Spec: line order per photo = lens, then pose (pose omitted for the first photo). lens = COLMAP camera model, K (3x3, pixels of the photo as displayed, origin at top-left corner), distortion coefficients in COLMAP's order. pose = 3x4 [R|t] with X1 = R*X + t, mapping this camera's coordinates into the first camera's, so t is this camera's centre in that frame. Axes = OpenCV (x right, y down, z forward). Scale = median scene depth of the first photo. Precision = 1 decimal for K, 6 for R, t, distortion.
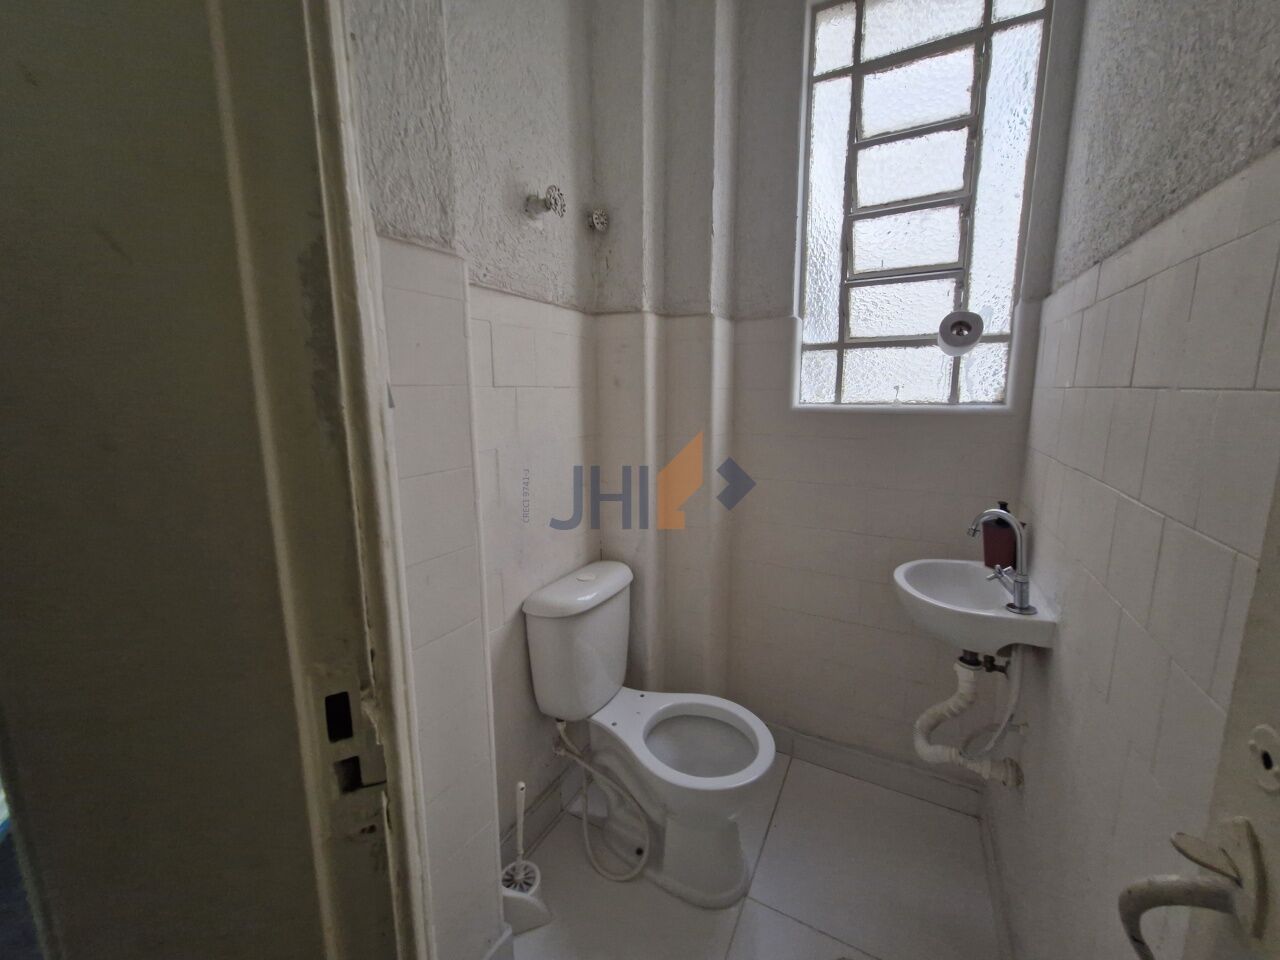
lens RADIAL K [[492.0, 0, 645.4], [0, 492.0, 466.4], [0, 0, 1]] dist [0.006959, -0.003564]
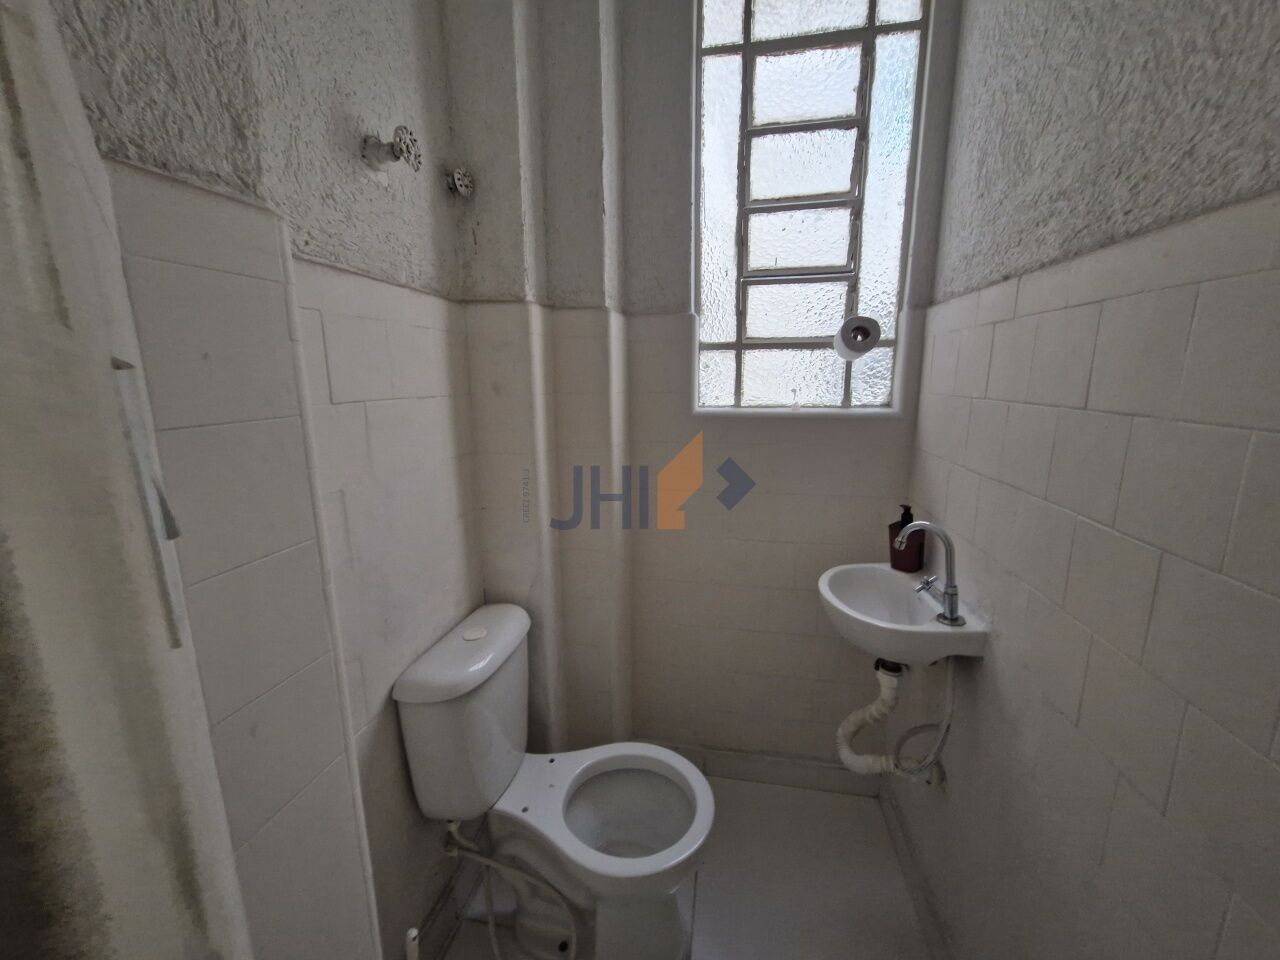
lens RADIAL K [[499.4, 0, 647.1], [0, 499.4, 467.9], [0, 0, 1]] dist [-0.000484, -0.000694]
pose [[0.952452, -0.058507, 0.299020, -0.083481], [0.050227, 0.998114, 0.035307, -0.062320], [-0.300522, -0.018609, 0.953593, 0.154877]]
